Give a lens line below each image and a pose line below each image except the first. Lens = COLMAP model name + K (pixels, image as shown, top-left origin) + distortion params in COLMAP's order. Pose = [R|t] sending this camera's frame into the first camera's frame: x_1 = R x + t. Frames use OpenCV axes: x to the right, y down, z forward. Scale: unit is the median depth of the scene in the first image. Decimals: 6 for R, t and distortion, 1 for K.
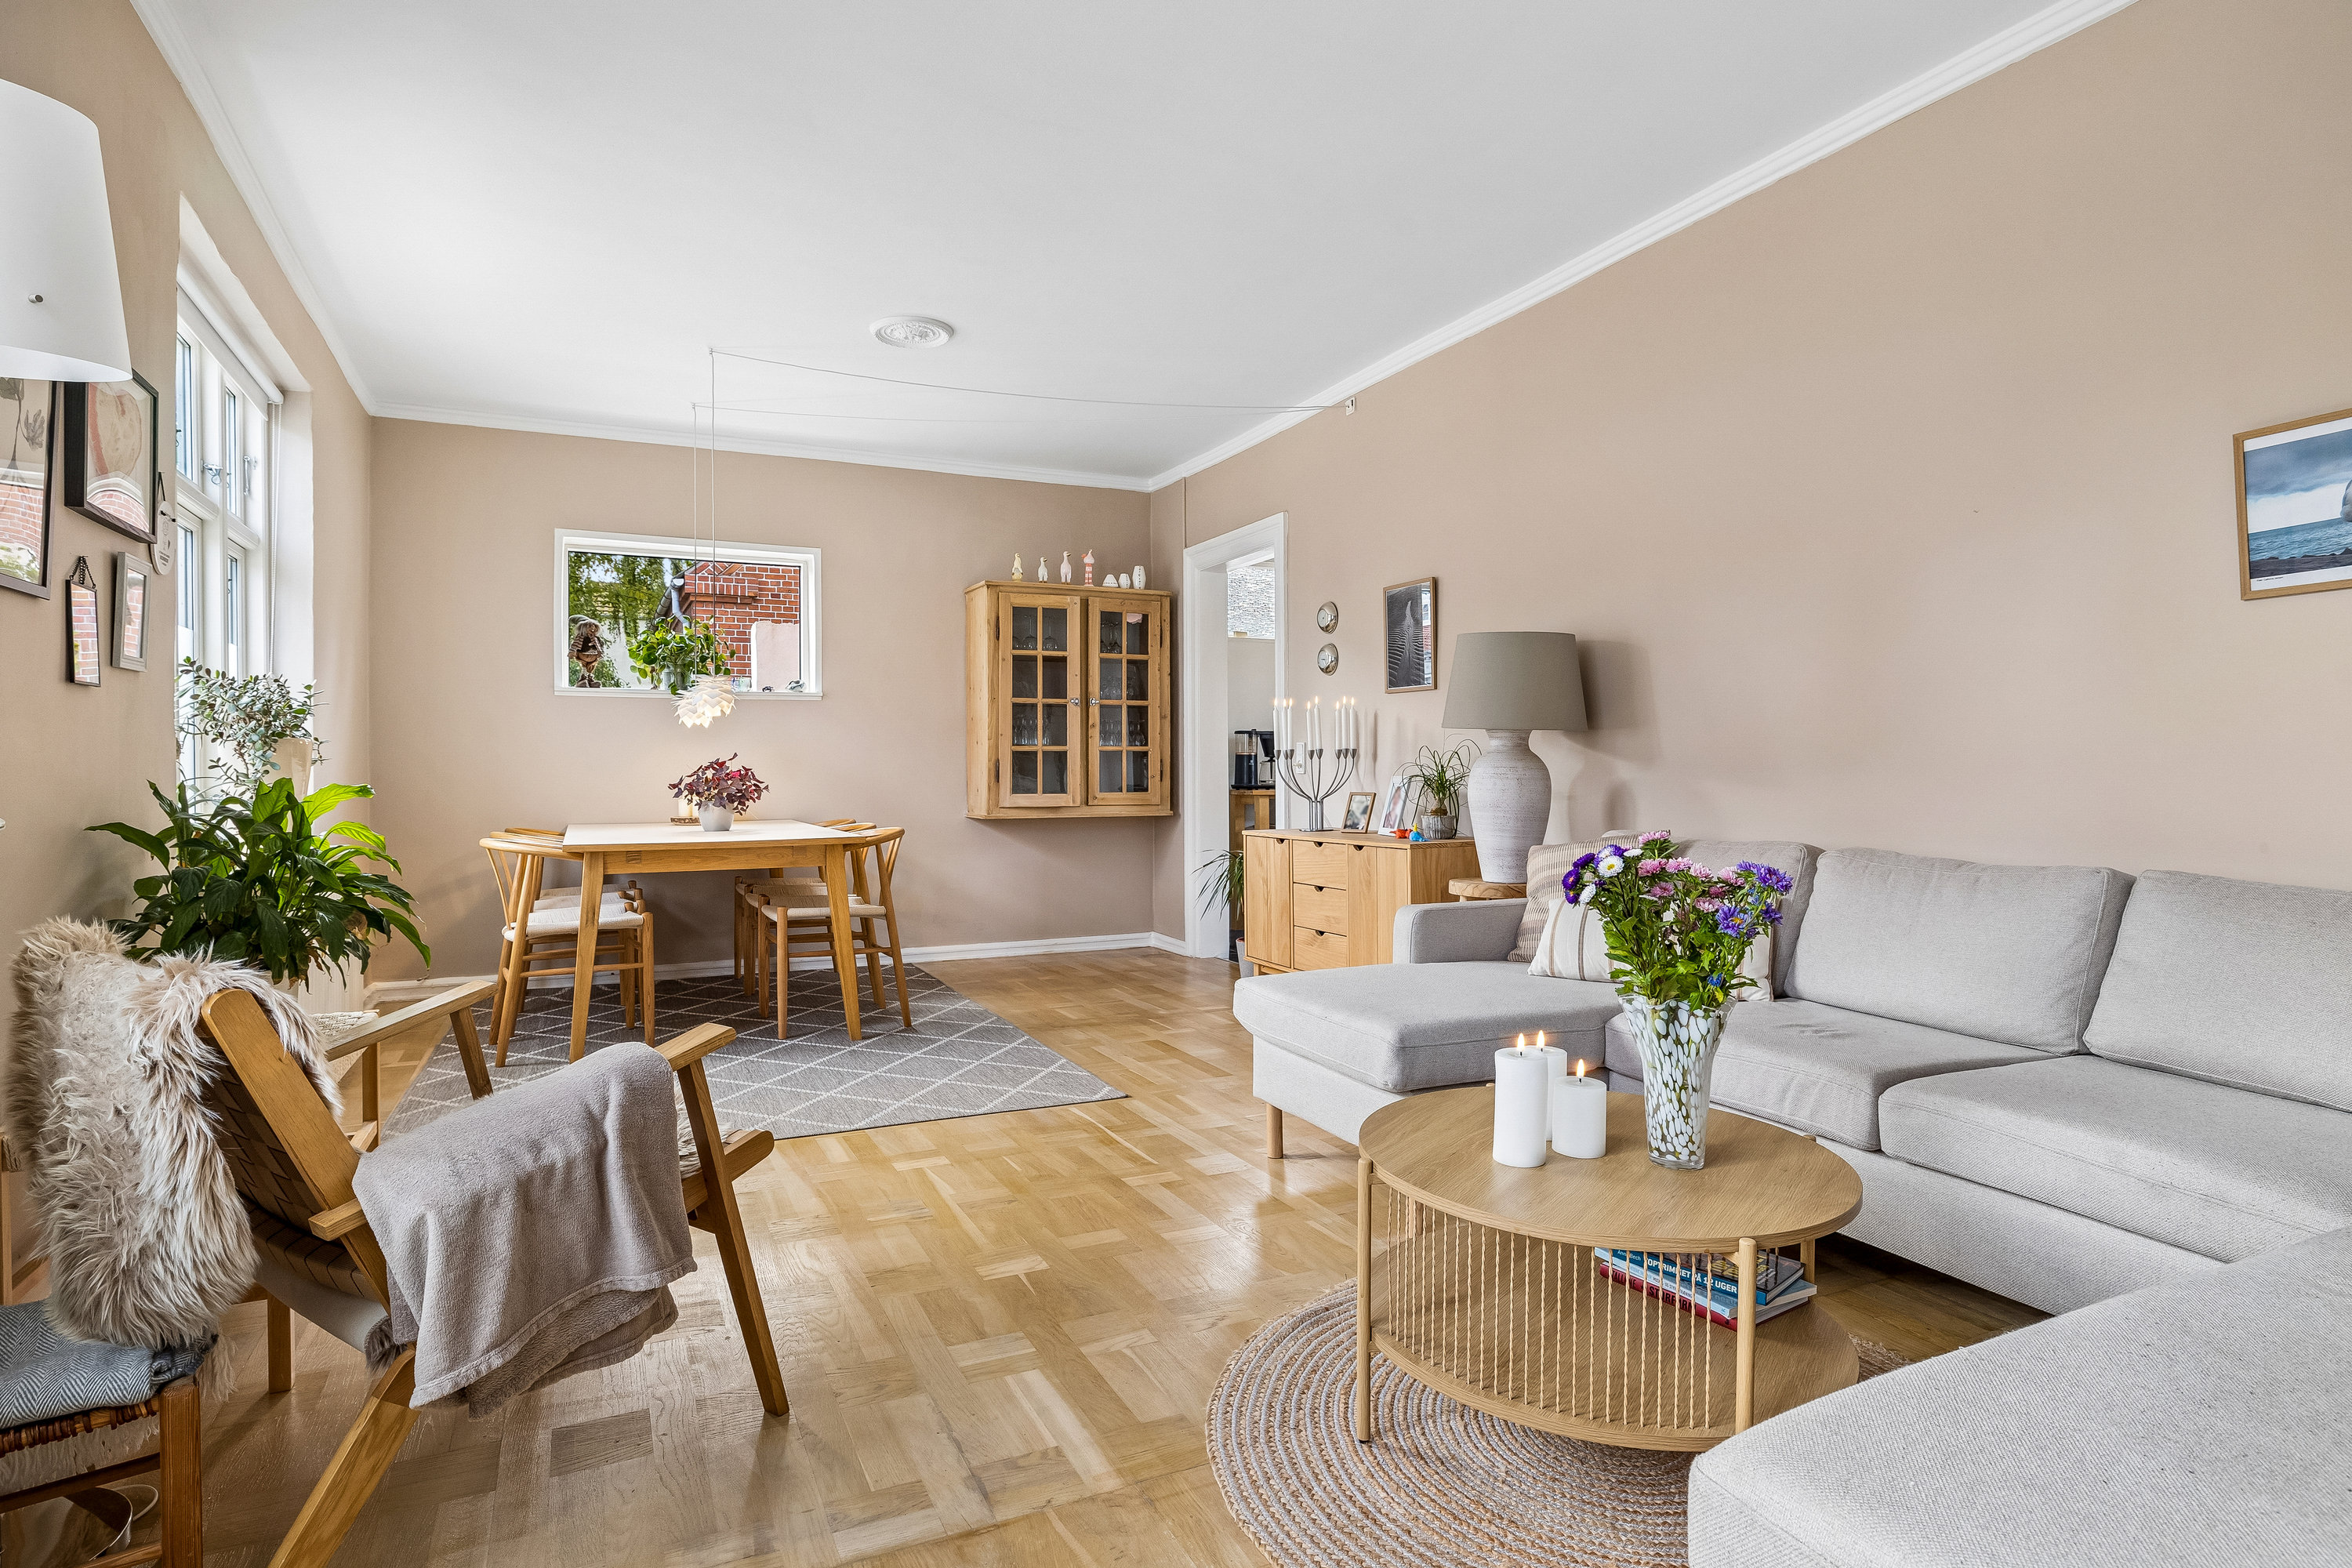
lens RADIAL K [[1239.7, 0, 1178.9], [0, 1239.7, 777.8], [0, 0, 1]] dist [-0.003485, 0.000930]
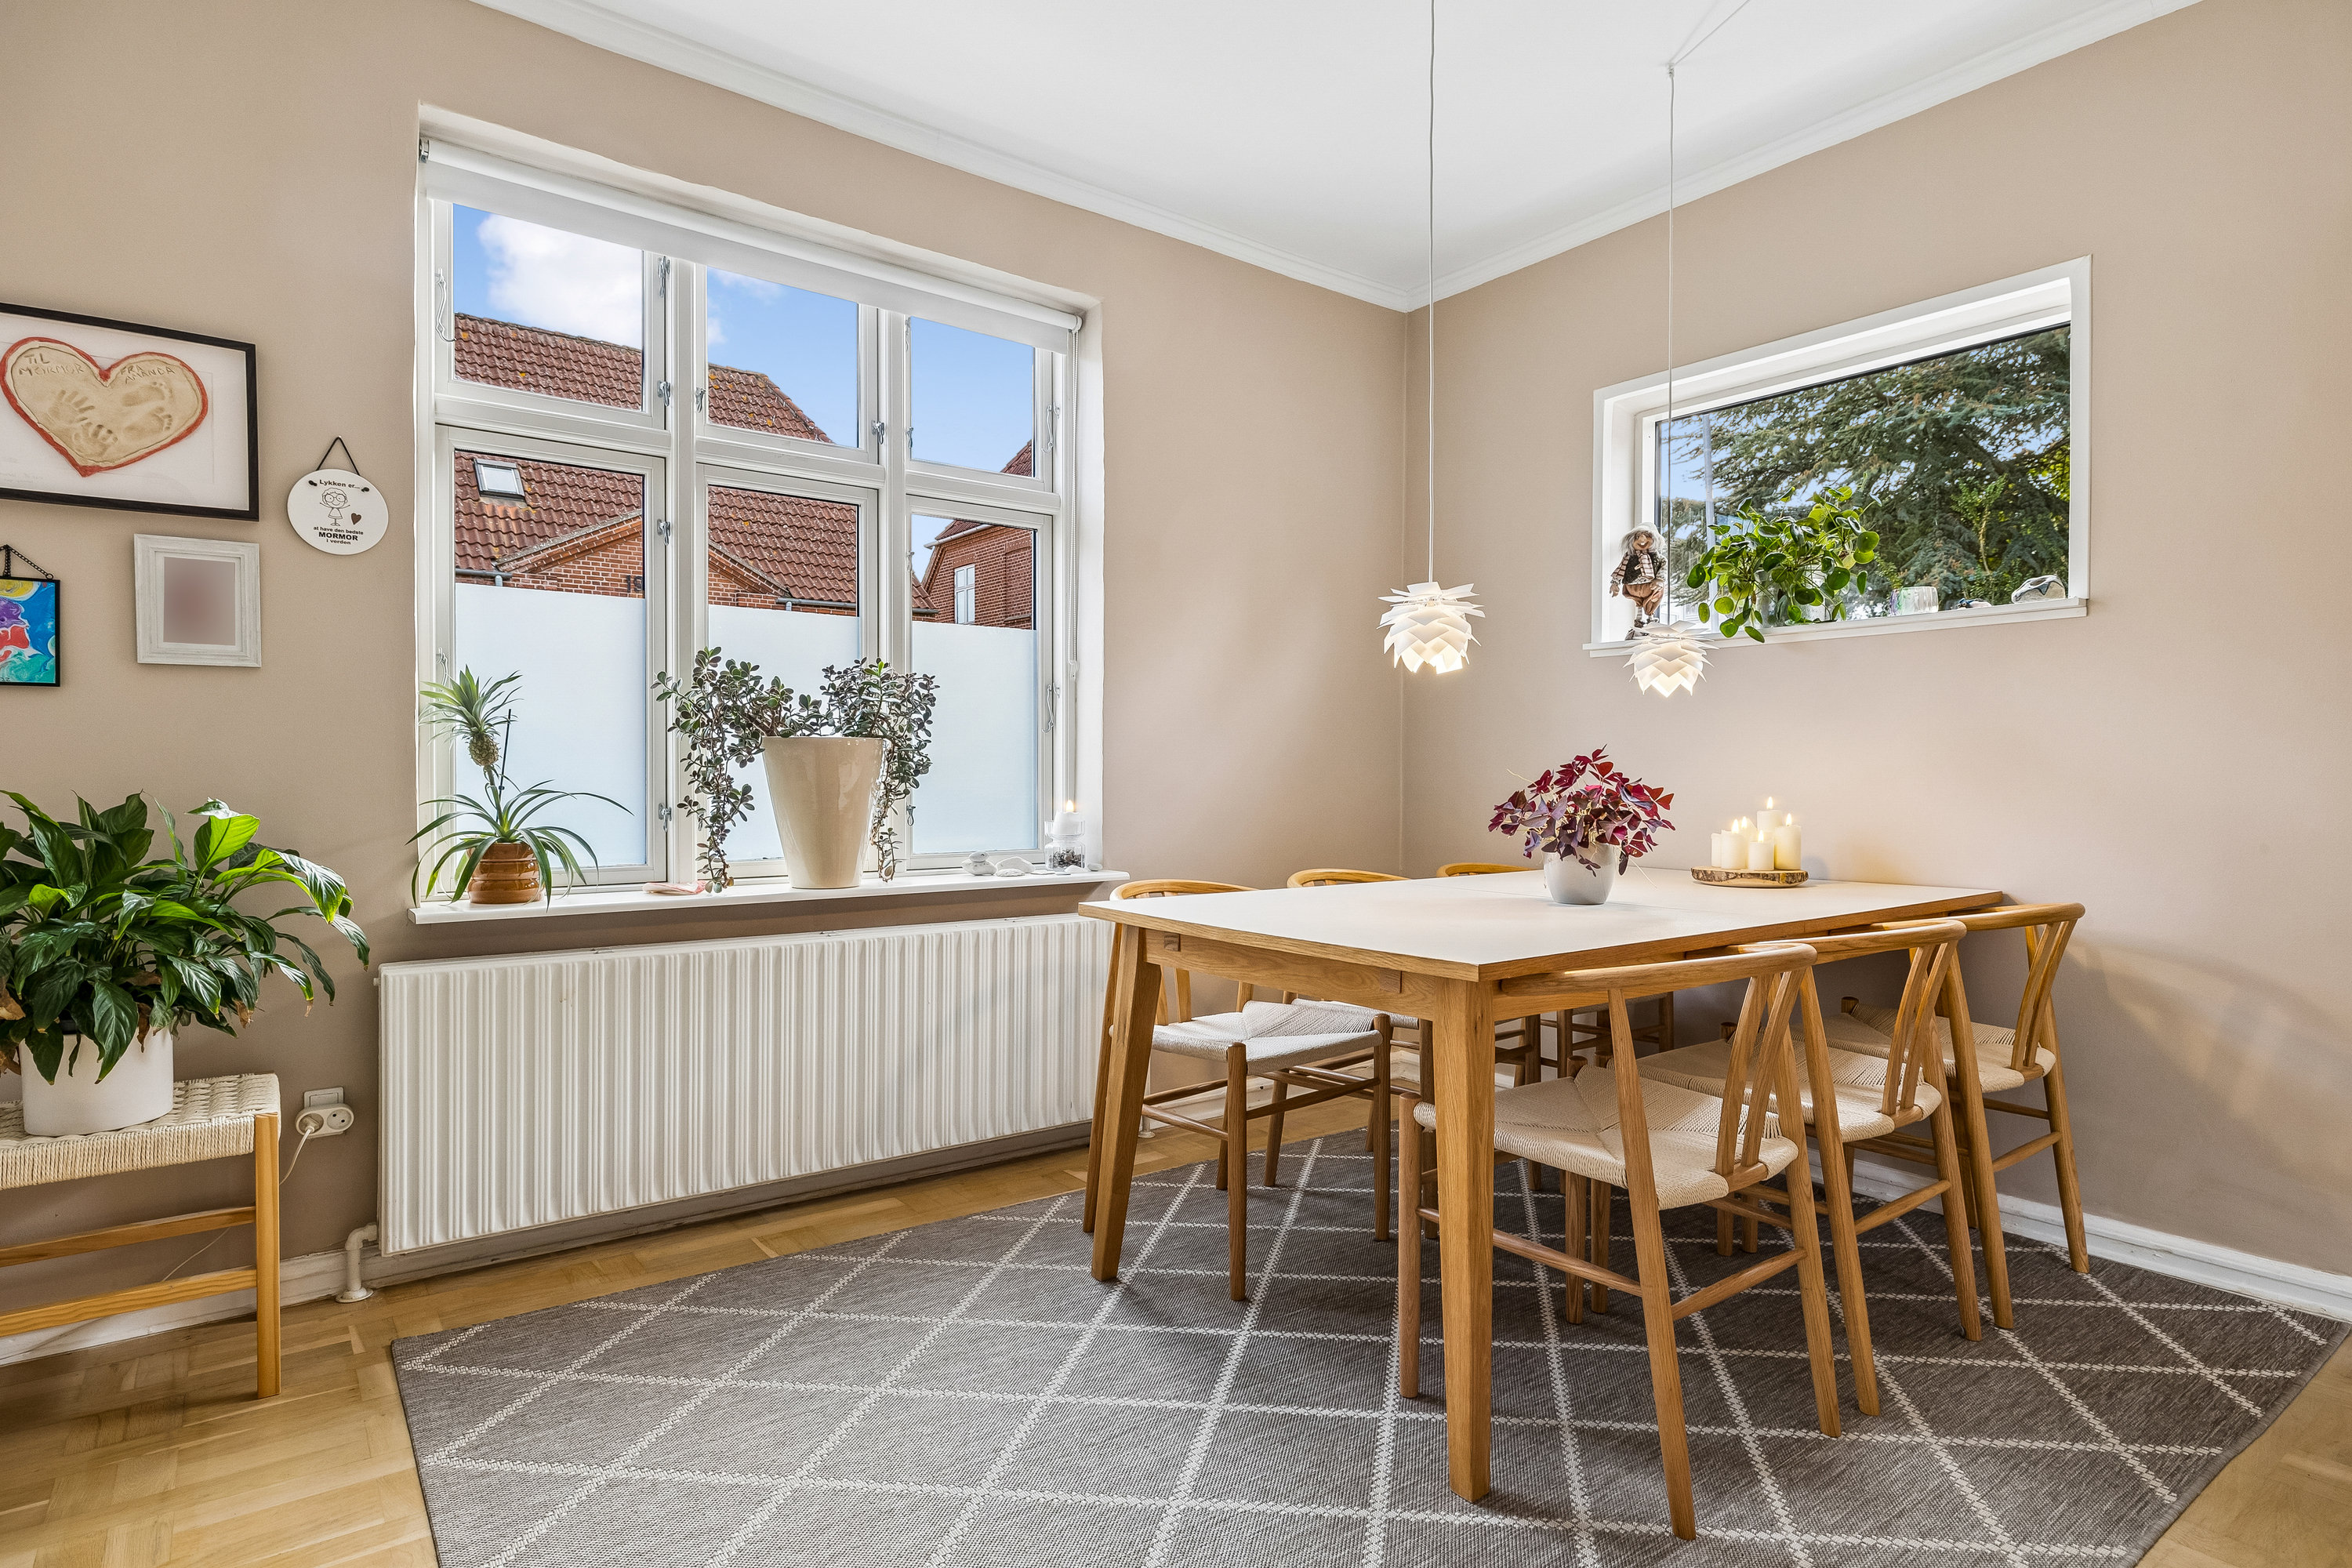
lens RADIAL K [[1239.7, 0, 1168.0], [0, 1239.7, 786.7], [0, 0, 1]] dist [-0.003485, 0.000930]
pose [[0.193421, 0.016793, -0.980972, 0.081457], [-0.009551, 0.999838, 0.015233, -0.009831], [0.981069, 0.006422, 0.193550, 0.743272]]
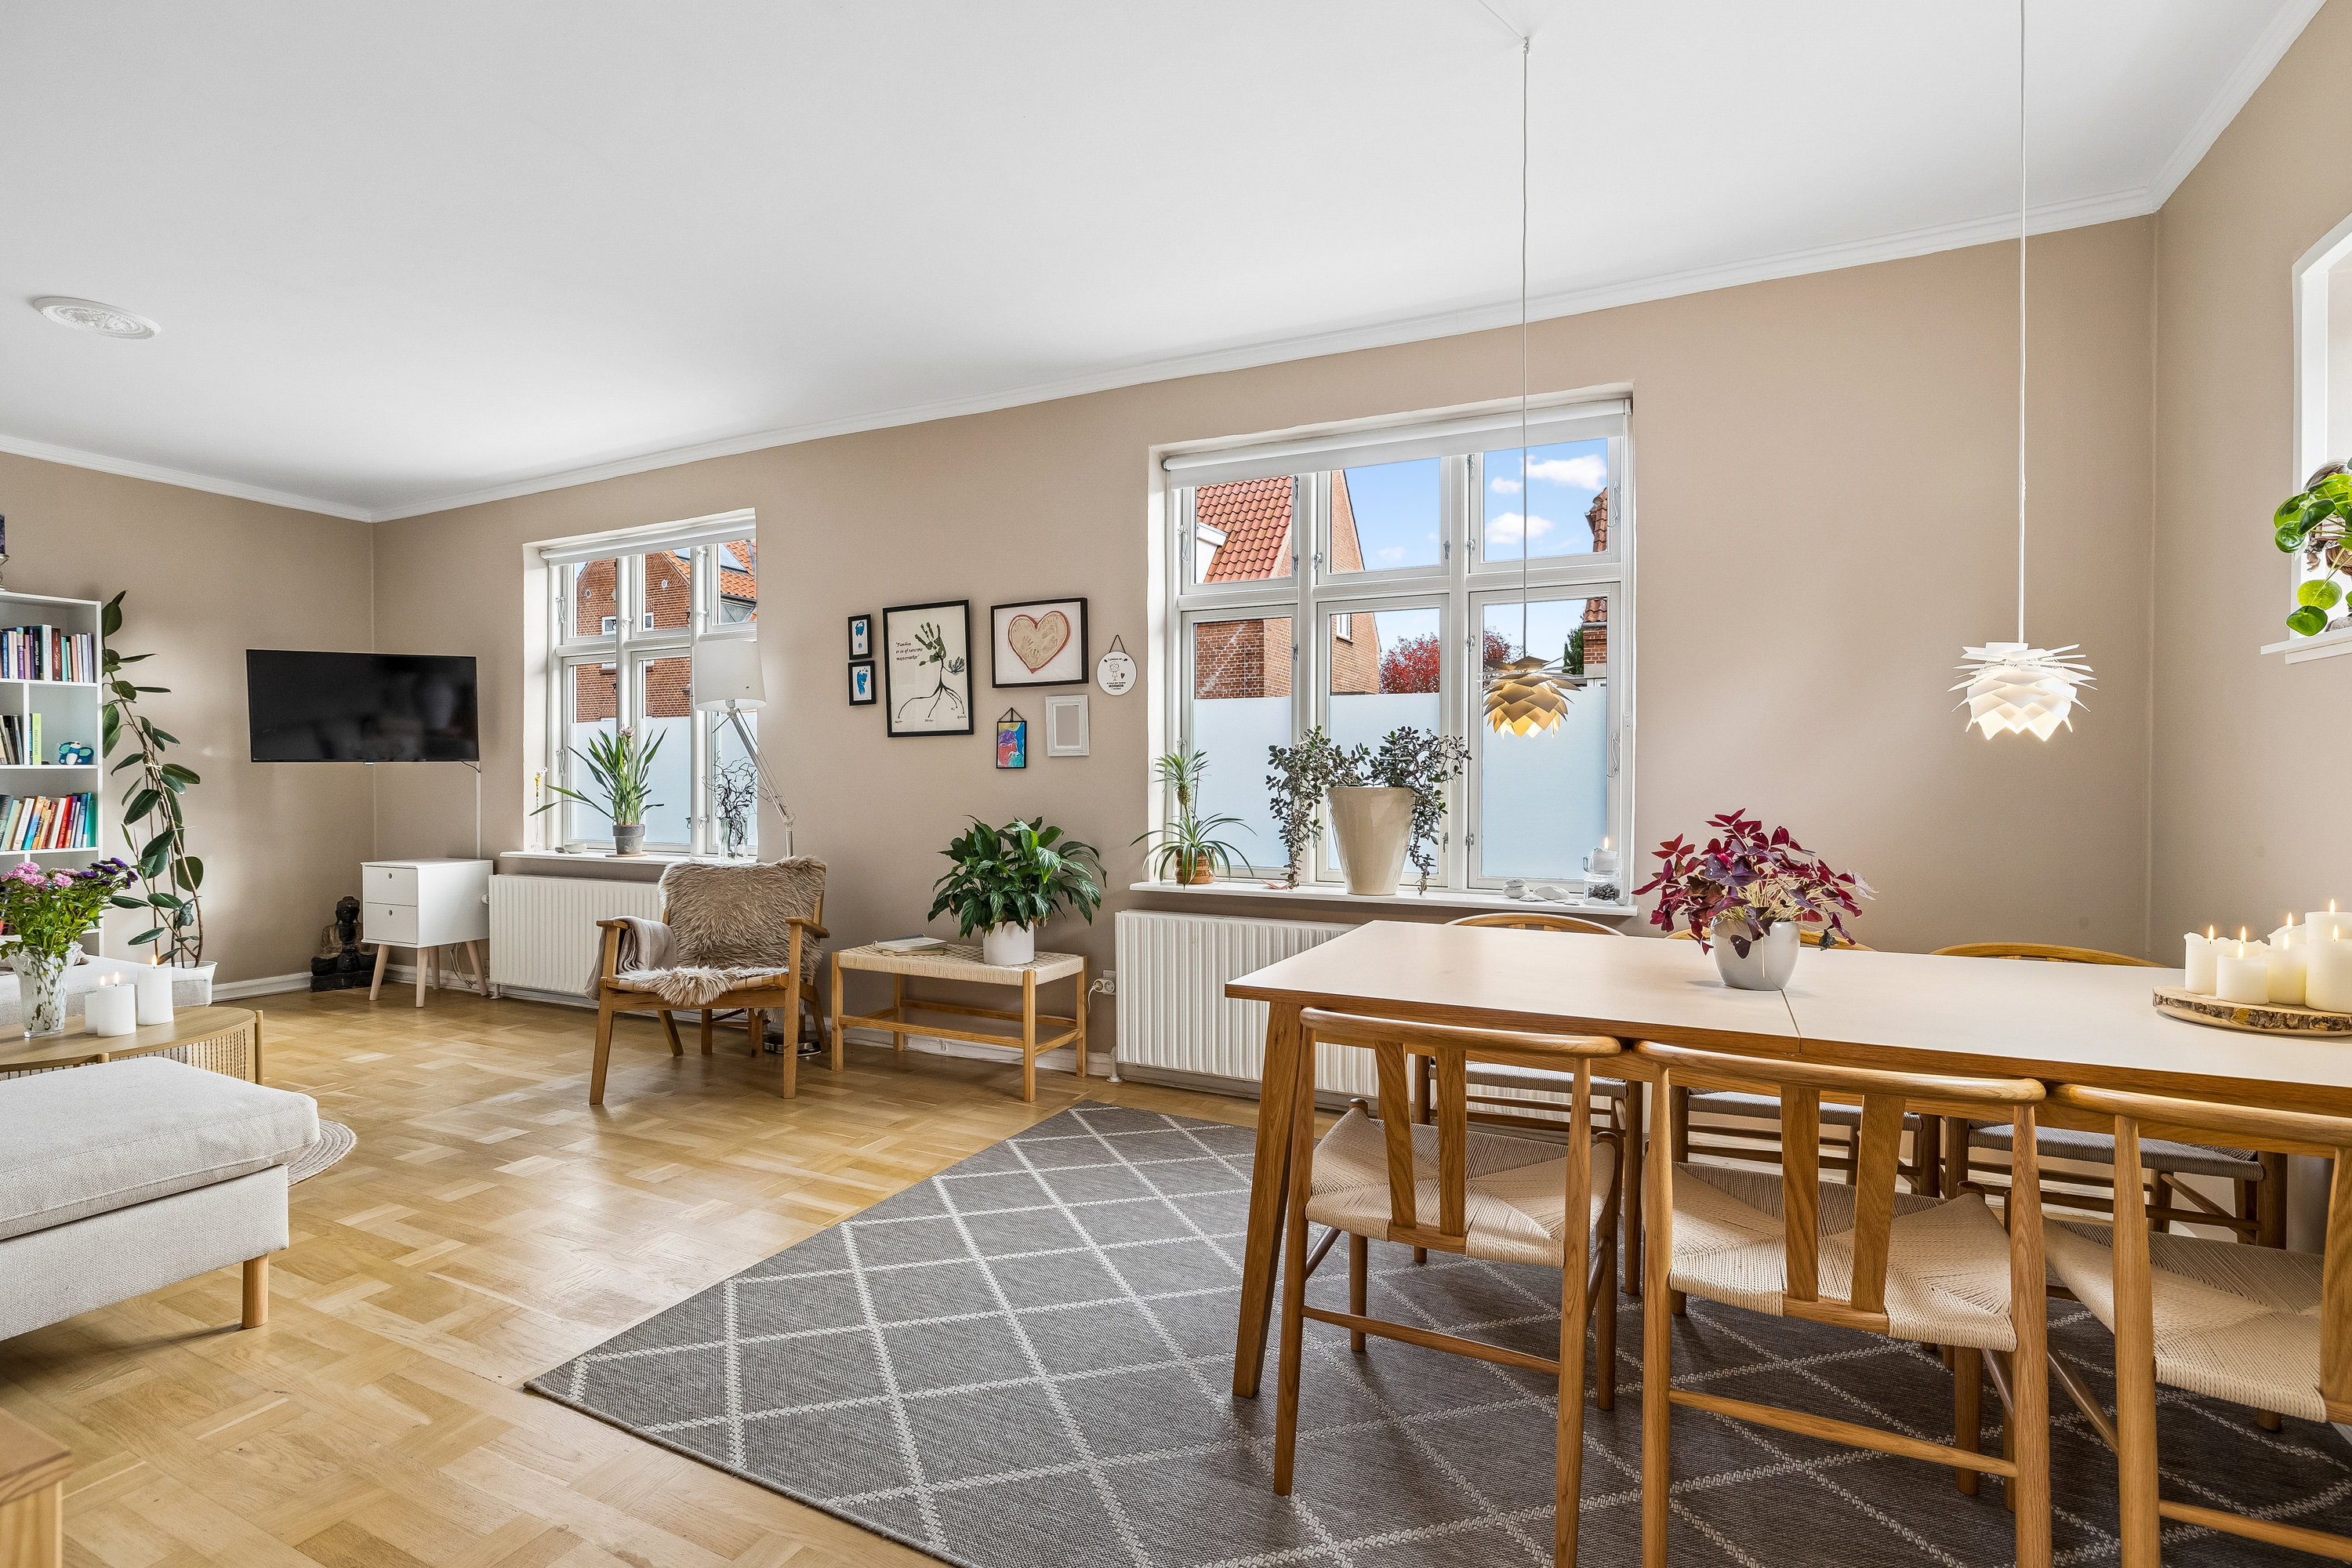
lens RADIAL K [[1100.1, 0, 1158.3], [0, 1100.1, 784.4], [0, 0, 1]] dist [0.000655, 0.000368]
pose [[-0.789705, 0.005767, -0.613460, 0.031469], [-0.003792, 0.999891, 0.014280, -0.033658], [0.613475, 0.013603, -0.789597, 1.177606]]
